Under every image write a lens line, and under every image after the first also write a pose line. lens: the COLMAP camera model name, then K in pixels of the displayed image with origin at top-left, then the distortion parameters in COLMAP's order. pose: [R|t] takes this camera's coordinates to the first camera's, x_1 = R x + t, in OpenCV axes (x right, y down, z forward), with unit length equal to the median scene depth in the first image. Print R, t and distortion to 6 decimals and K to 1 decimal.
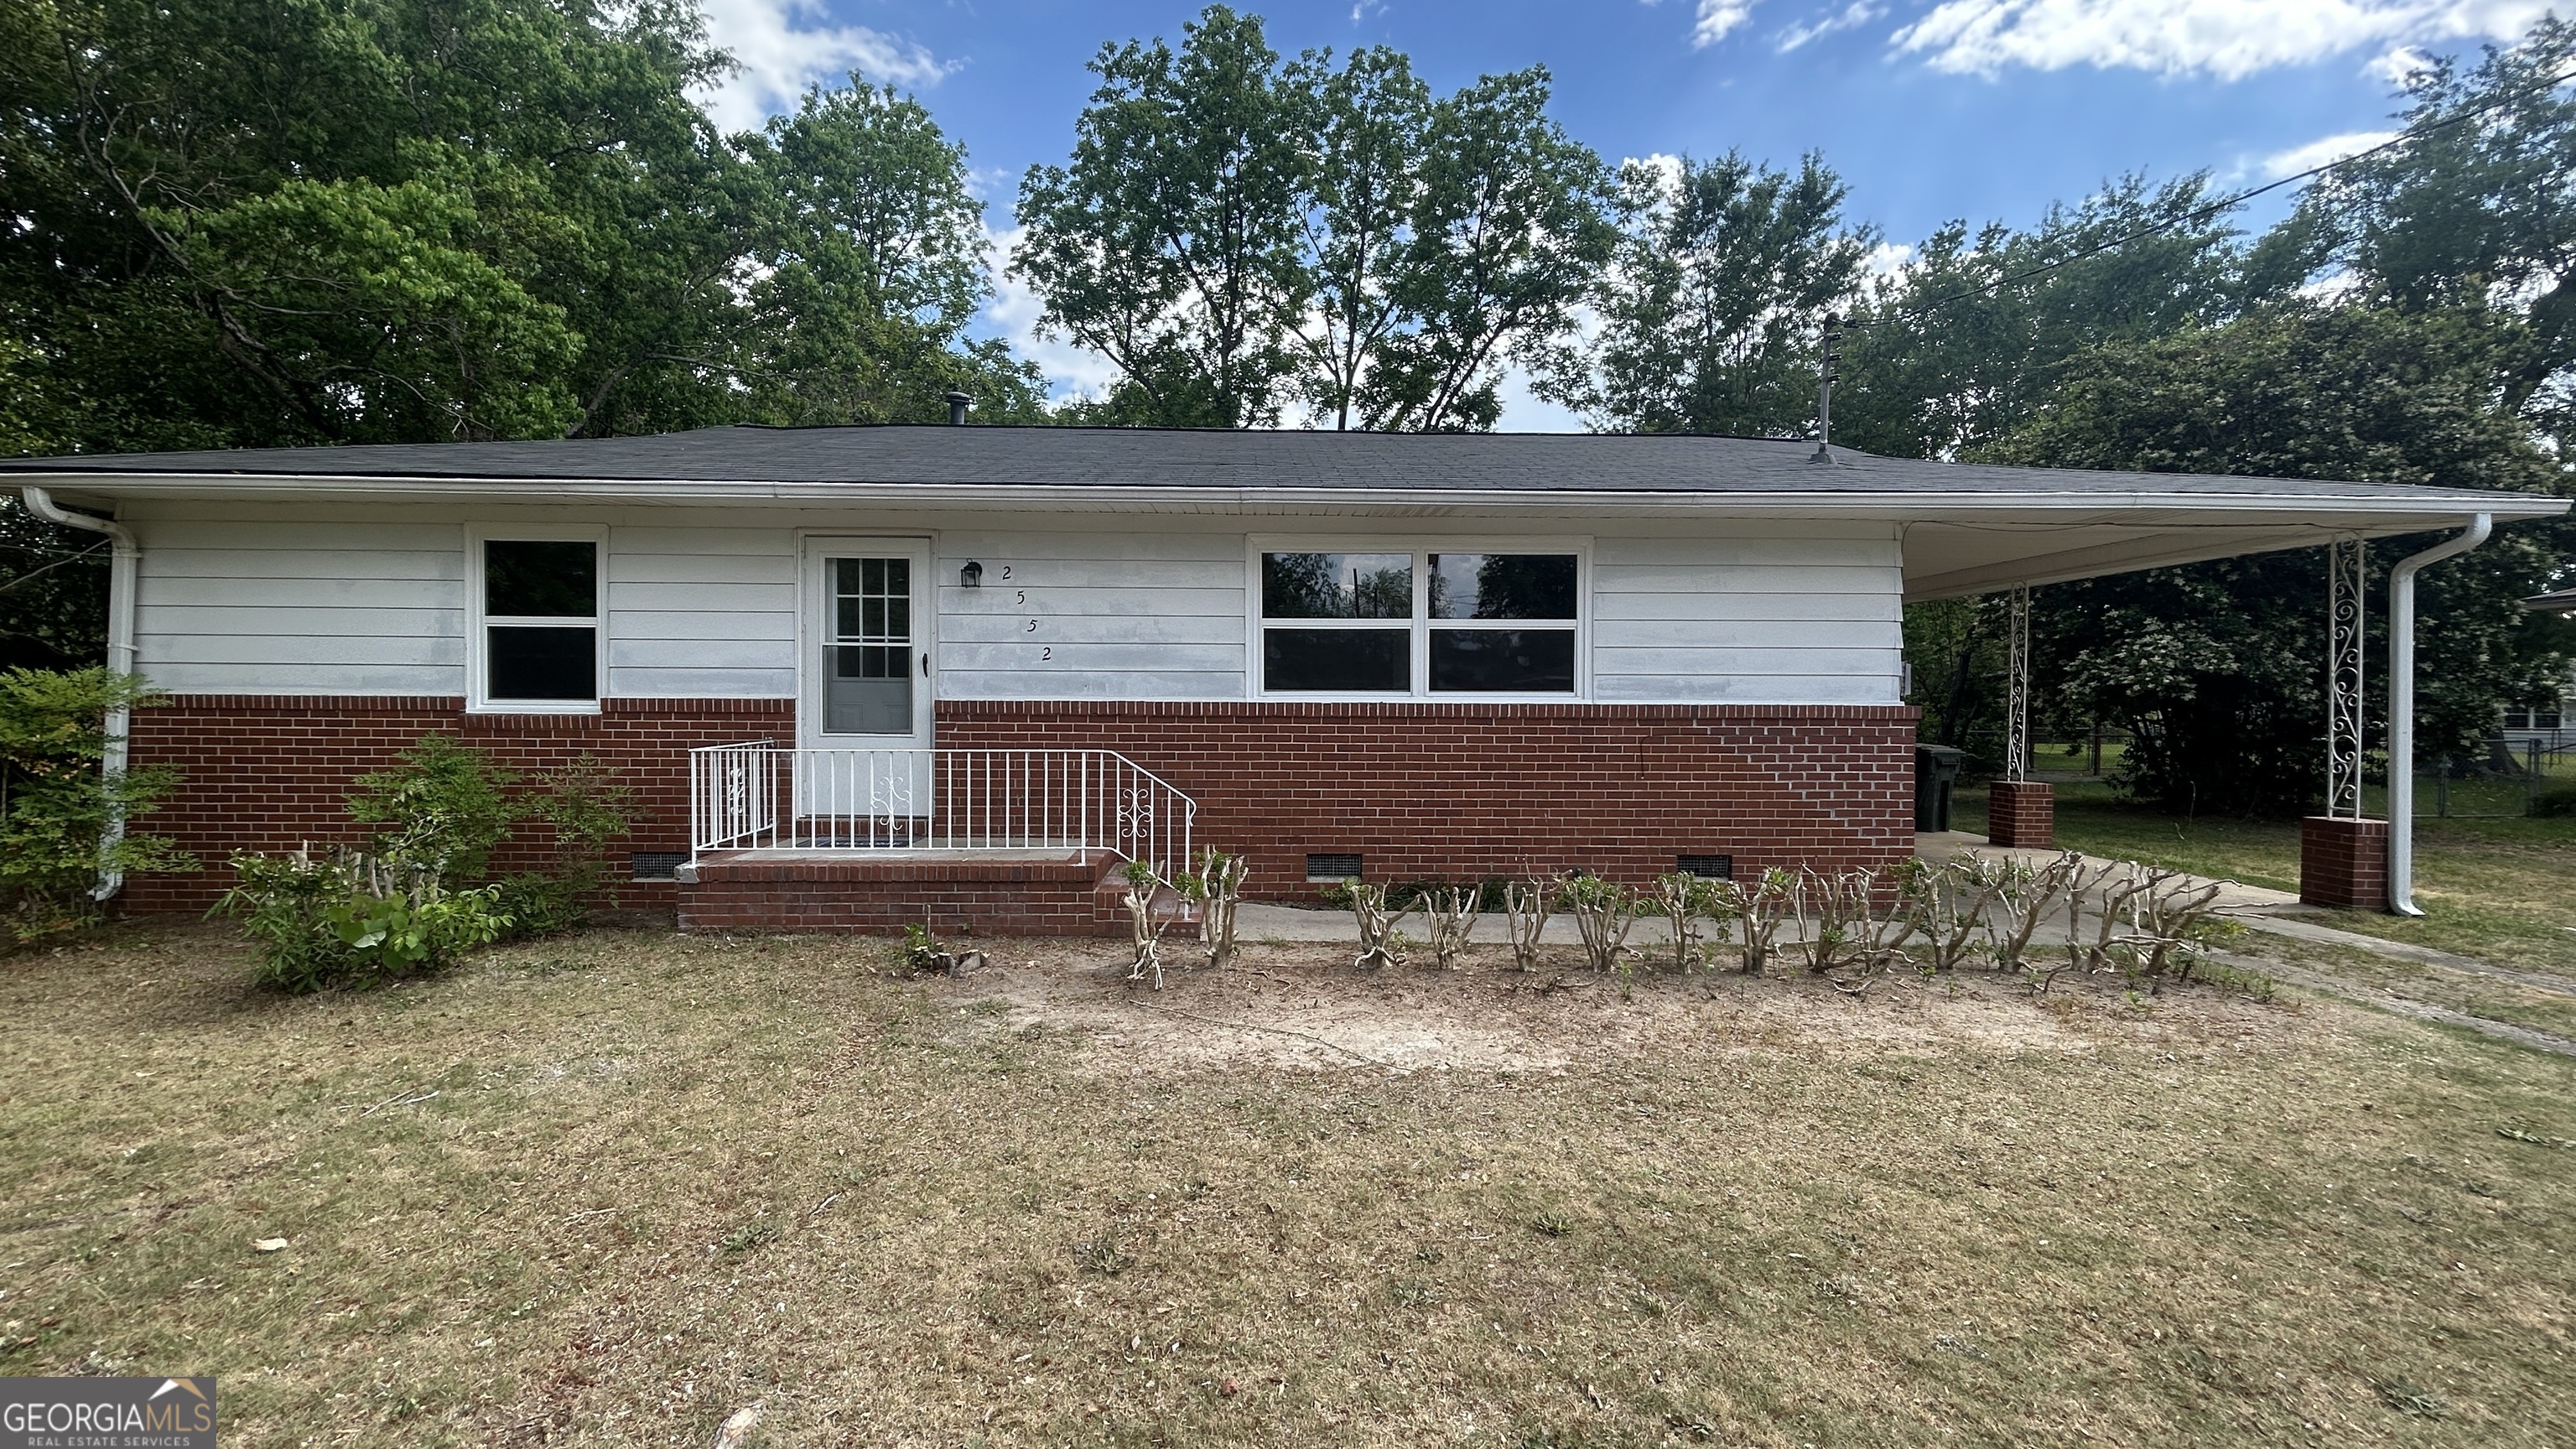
lens RADIAL K [[1074.1, 0, 1239.8], [0, 1074.1, 708.6], [0, 0, 1]] dist [-0.000241, 0.001099]
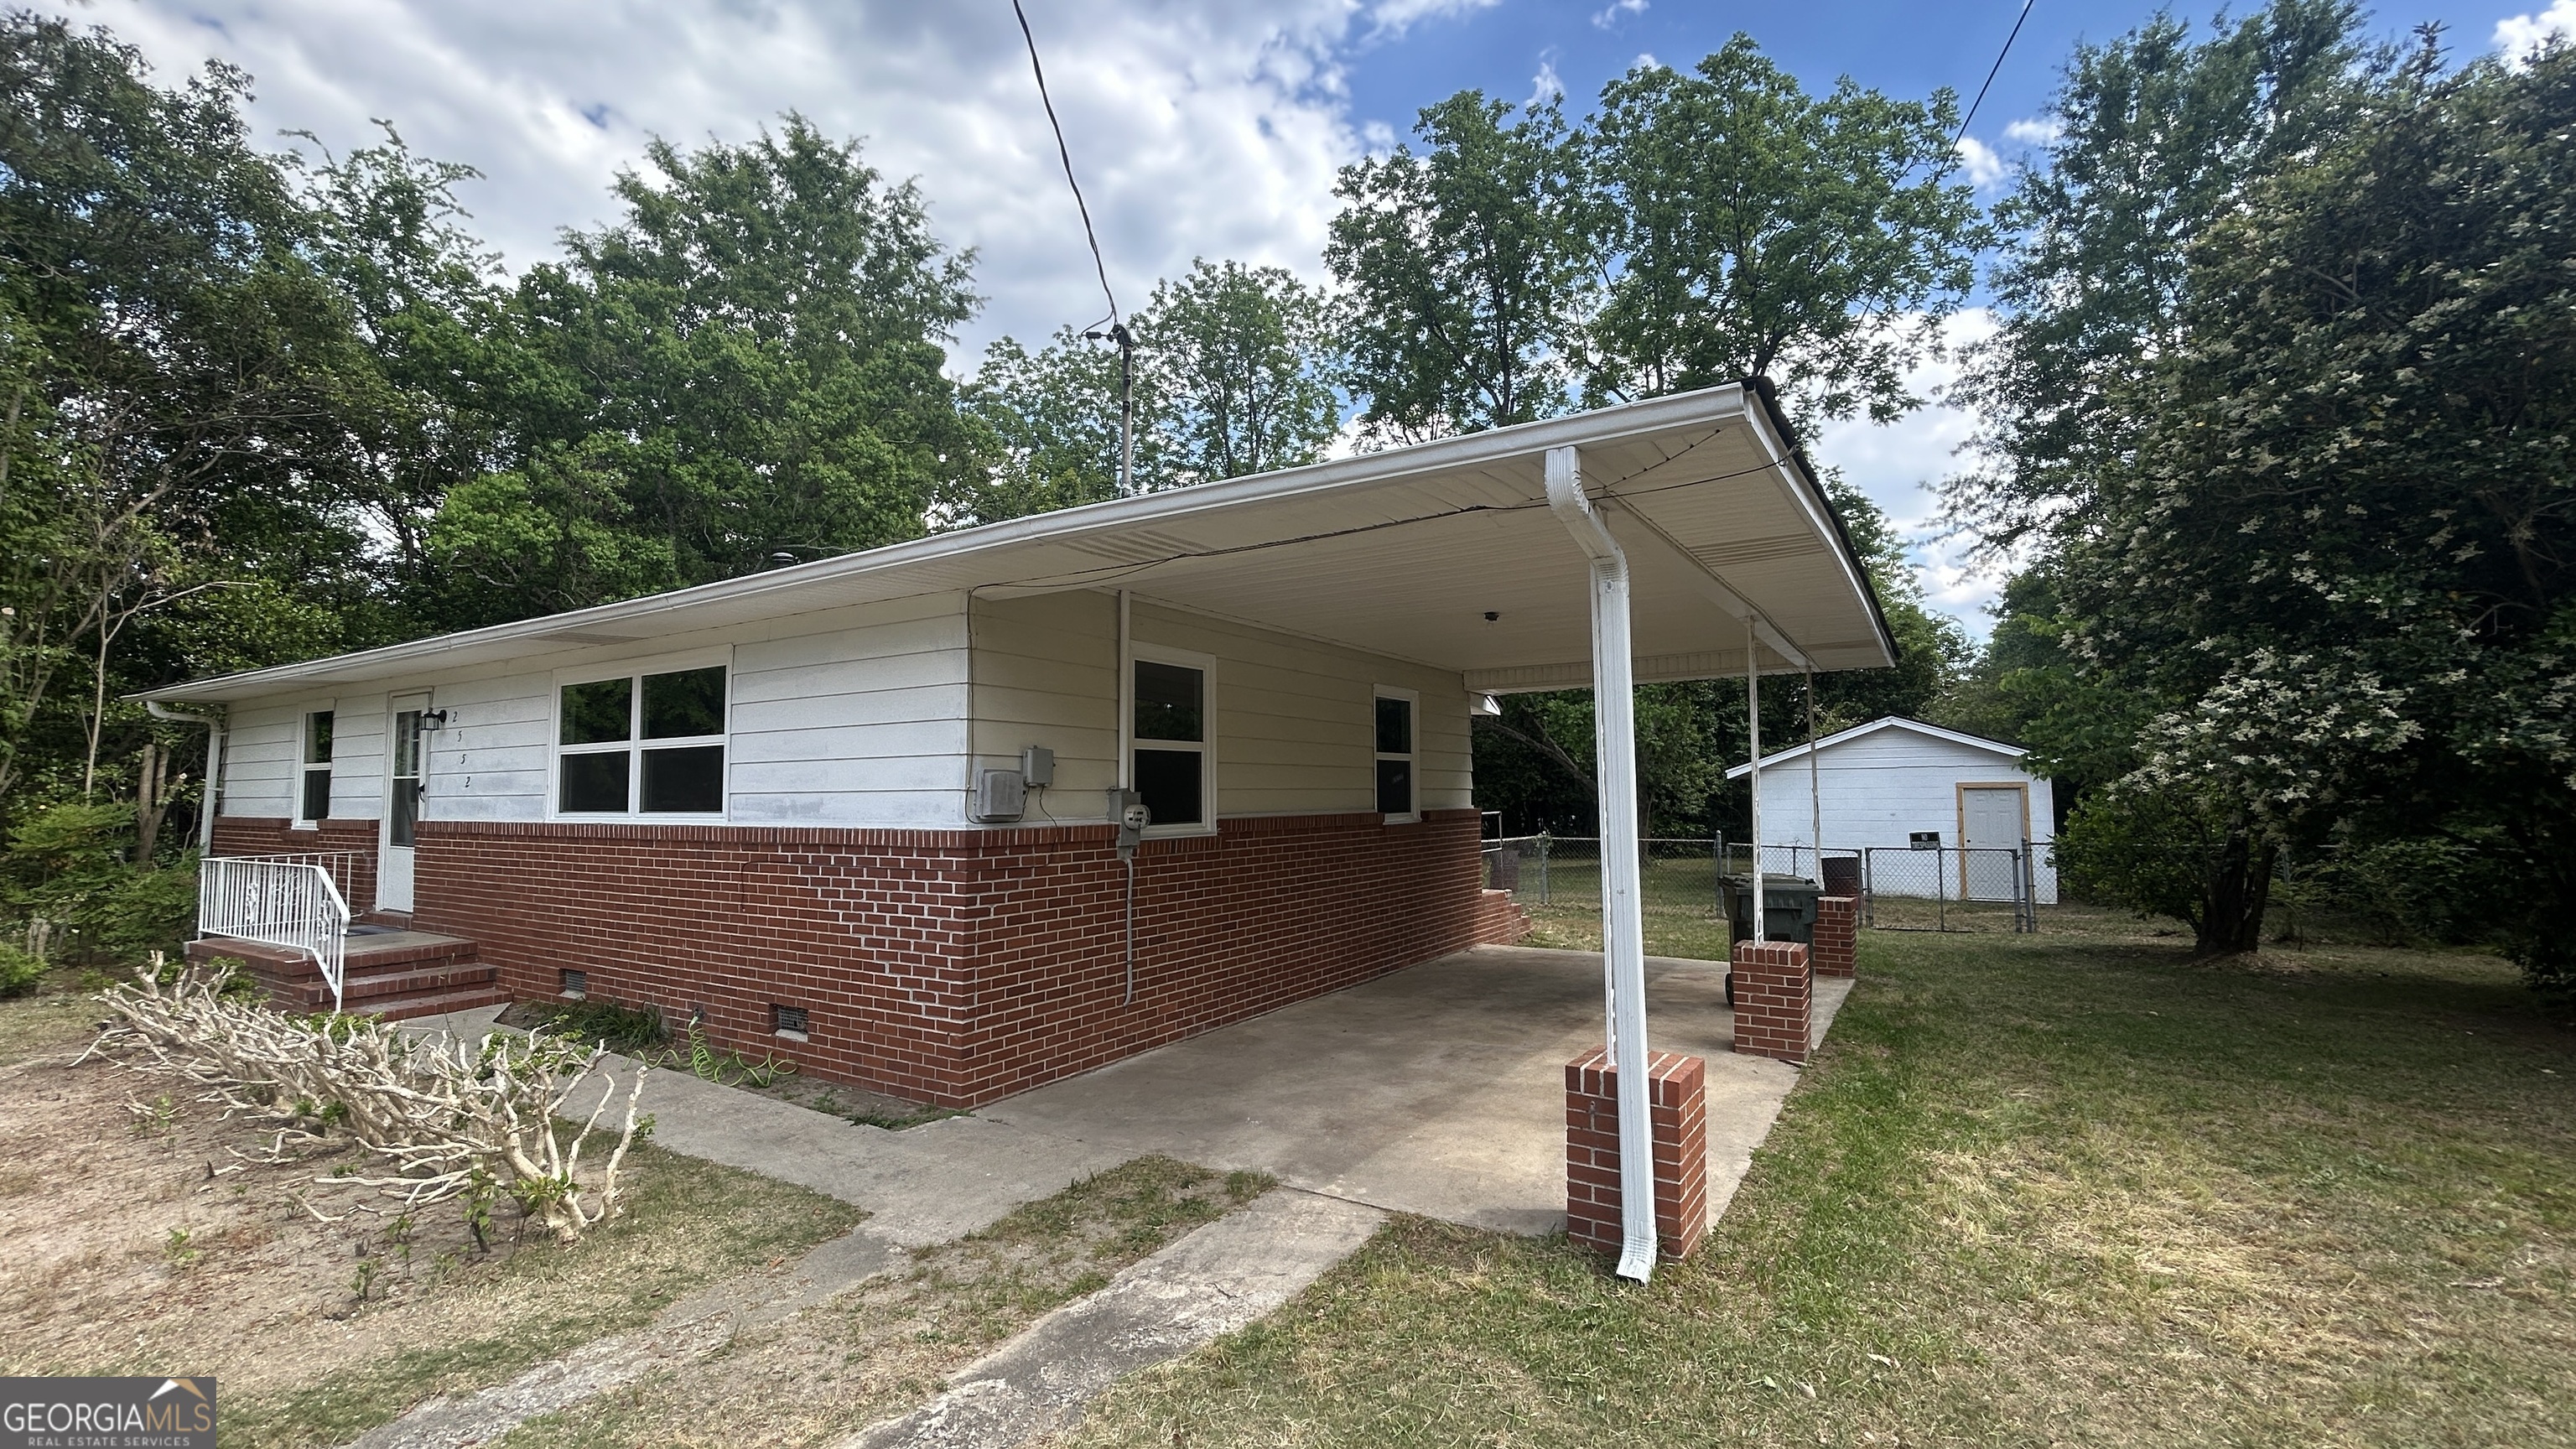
lens RADIAL K [[1074.1, 0, 1311.2], [0, 1074.1, 721.0], [0, 0, 1]] dist [-0.000241, 0.001099]
pose [[0.842226, -0.048549, -0.536934, 1.262890], [0.009385, 0.997106, -0.075437, -0.020001], [0.539043, 0.058496, 0.840245, 0.499095]]
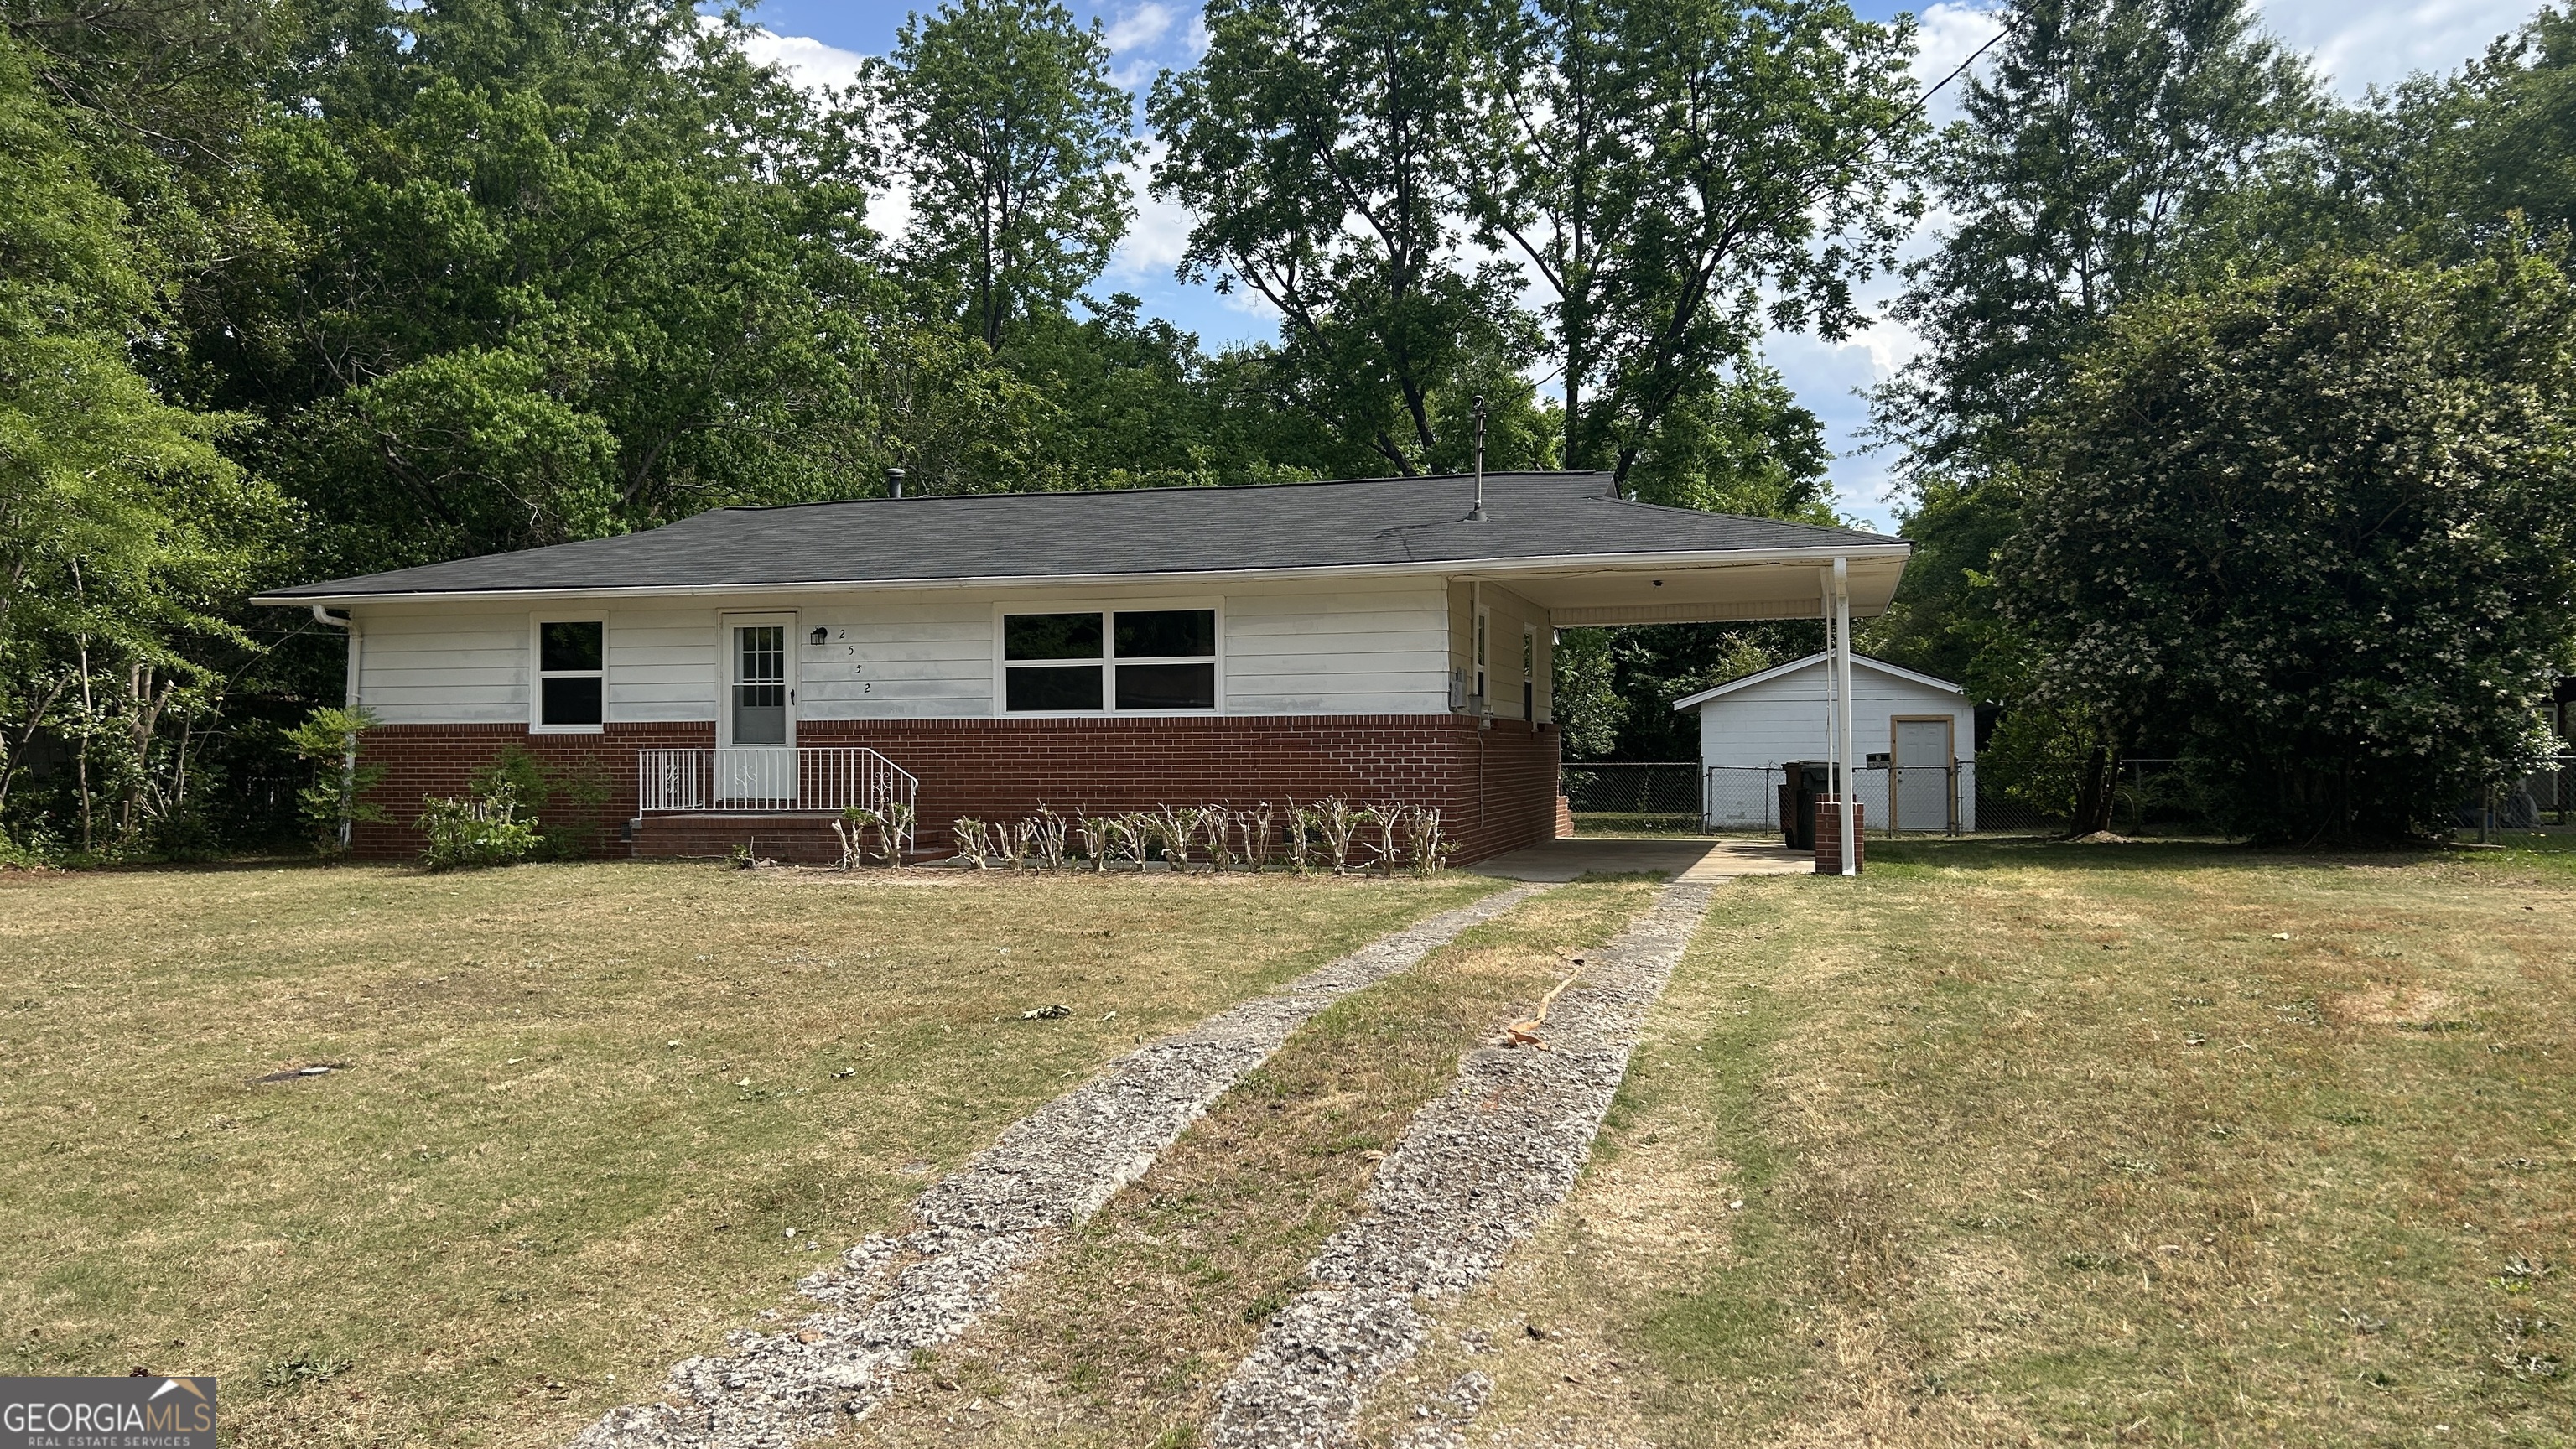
lens RADIAL K [[1979.3, 0, 1279.4], [0, 1979.3, 725.2], [0, 0, 1]] dist [0.006444, -0.020654]
pose [[0.957912, -0.014729, -0.286685, 1.136762], [0.008428, 0.999695, -0.023203, 0.067109], [0.286939, 0.019810, 0.957744, -1.430098]]
